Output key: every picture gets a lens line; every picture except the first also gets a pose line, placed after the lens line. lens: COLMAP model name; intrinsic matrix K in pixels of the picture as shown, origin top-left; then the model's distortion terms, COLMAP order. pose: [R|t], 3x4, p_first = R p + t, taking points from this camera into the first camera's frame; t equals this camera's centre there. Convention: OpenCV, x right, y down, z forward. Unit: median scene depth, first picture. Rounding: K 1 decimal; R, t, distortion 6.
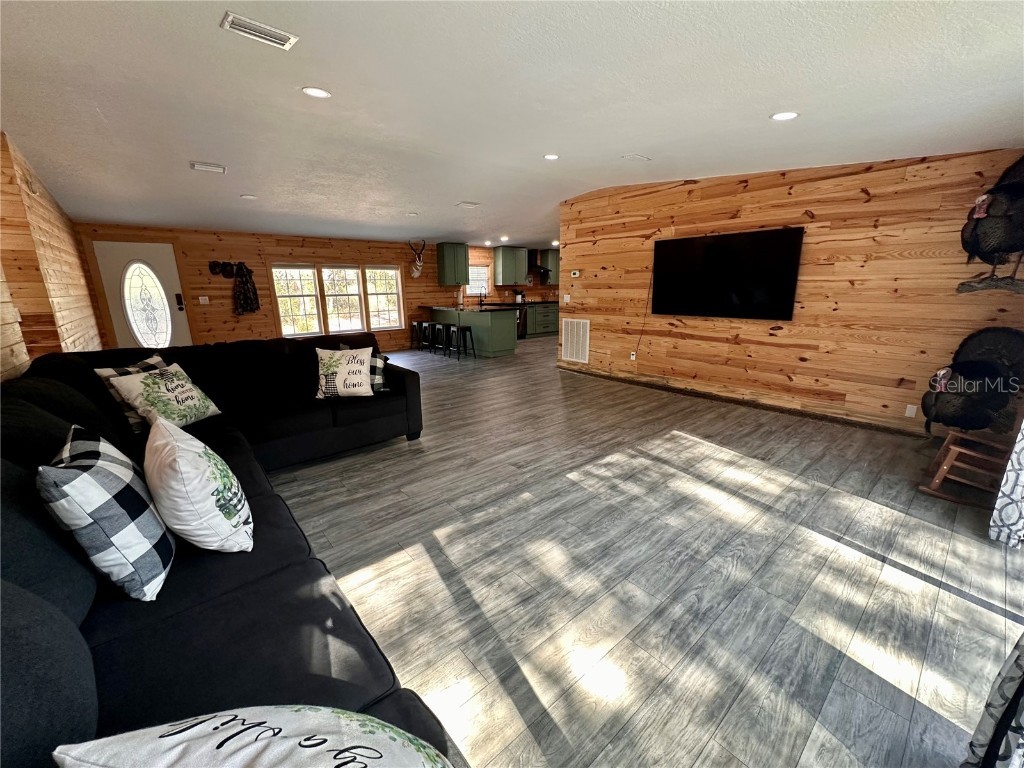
lens RADIAL K [[409.3, 0, 512.6], [0, 409.3, 387.3], [0, 0, 1]] dist [-0.004321, 0.000821]
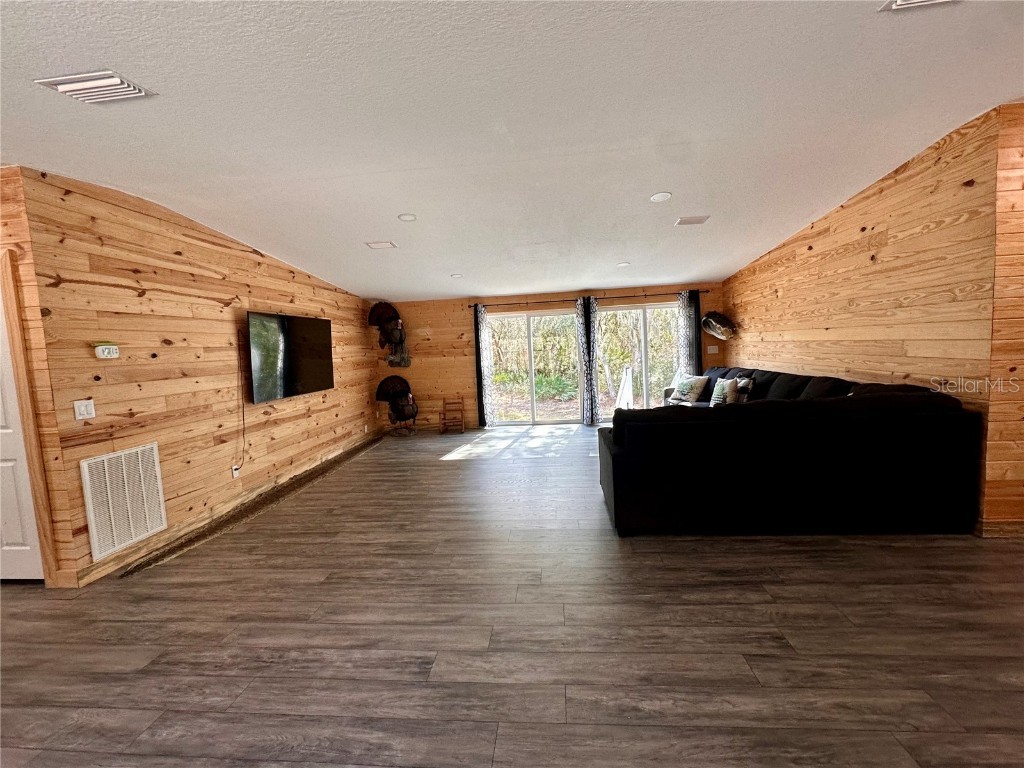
lens RADIAL K [[445.7, 0, 512.3], [0, 445.7, 382.3], [0, 0, 1]] dist [-0.002604, -0.000239]
pose [[-0.693409, -0.009781, 0.720478, -0.532495], [0.233189, 0.943051, 0.237231, -0.276803], [-0.681768, 0.332506, -0.651639, 1.103361]]
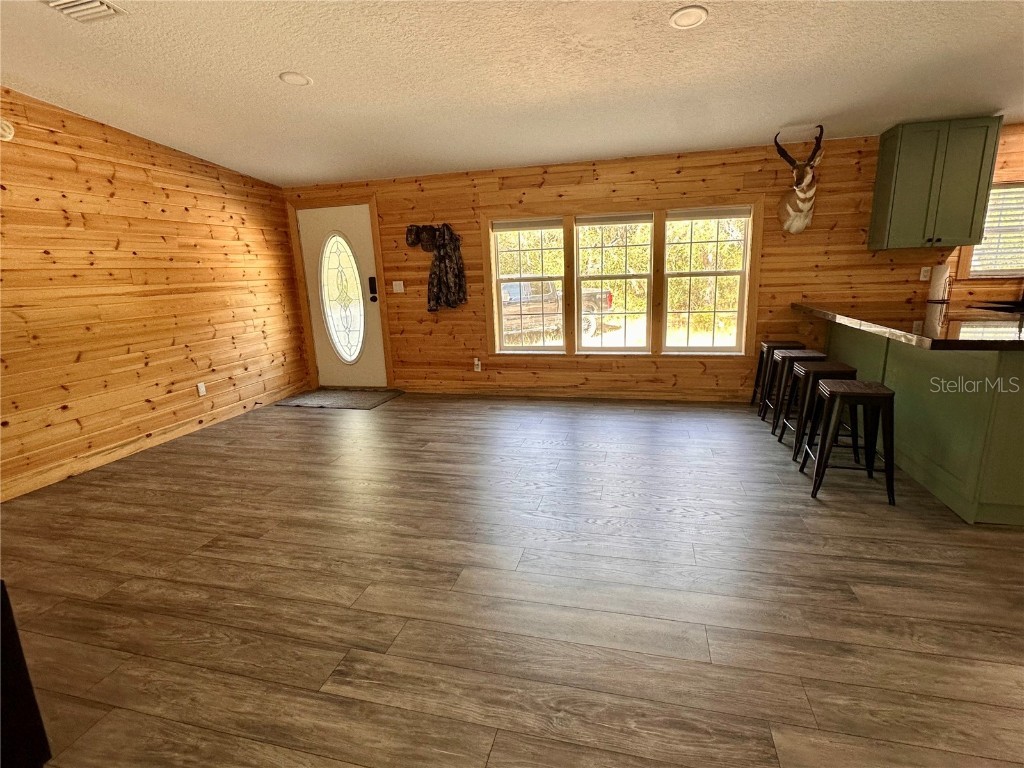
lens RADIAL K [[498.6, 0, 513.3], [0, 498.6, 384.5], [0, 0, 1]] dist [-0.002470, -0.000204]
pose [[0.578994, 0.173156, -0.796733, 0.021917], [-0.169345, 0.981418, 0.090229, -0.179768], [0.797551, 0.082680, 0.597558, 0.755126]]
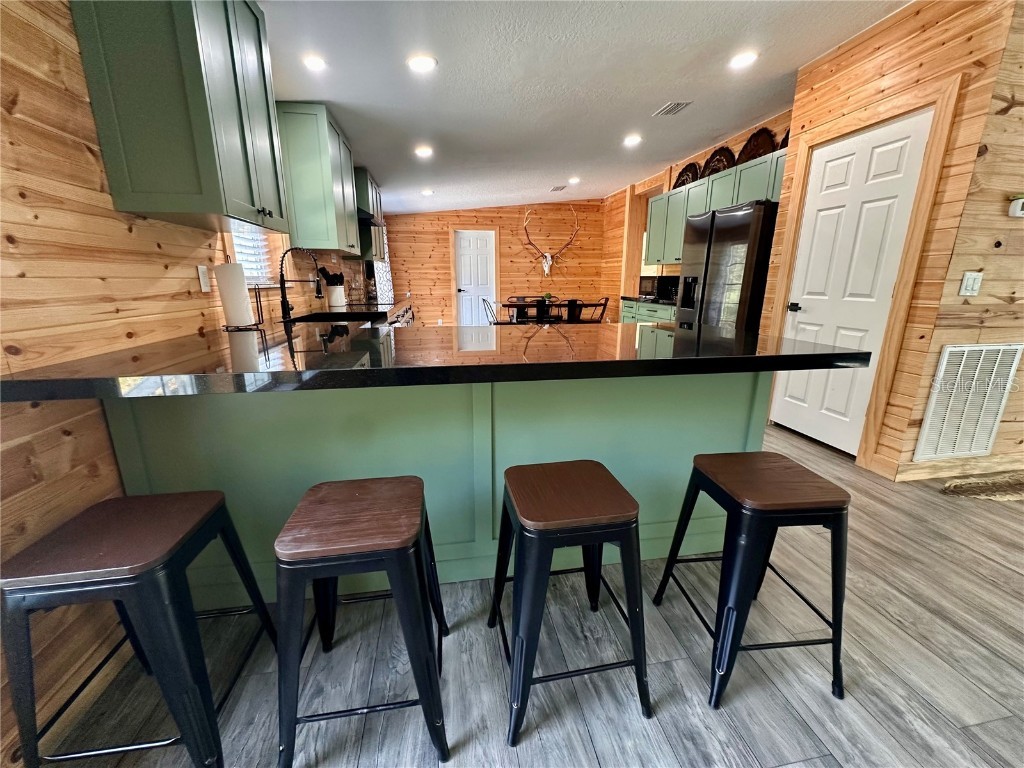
lens RADIAL K [[409.3, 0, 512.6], [0, 409.3, 387.3], [0, 0, 1]] dist [-0.004321, 0.000821]
pose [[0.503789, -0.207458, 0.838545, -0.377793], [0.202590, 0.972034, 0.118770, -0.278256], [-0.839734, 0.110046, 0.531729, 1.274213]]
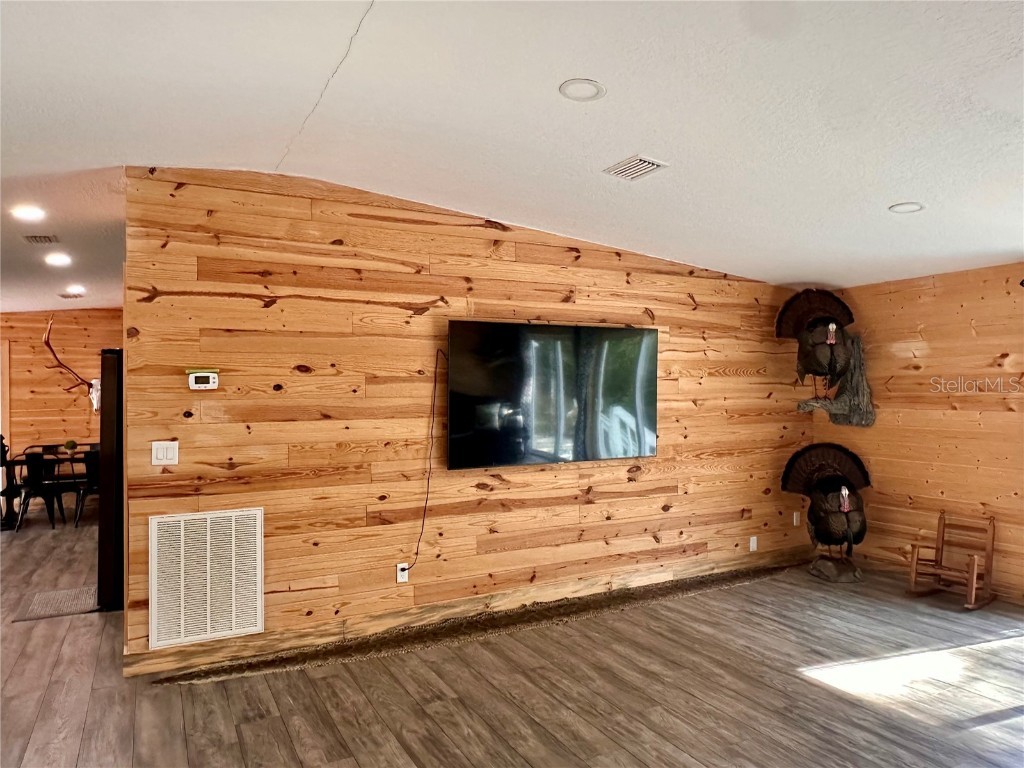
lens RADIAL K [[698.0, 0, 518.2], [0, 698.0, 383.3], [0, 0, 1]] dist [-0.003680, -0.000849]
pose [[0.213610, 0.021755, 0.976677, -0.383548], [0.243160, 0.967104, -0.074724, -0.180298], [-0.946173, 0.253451, 0.201293, 0.684638]]
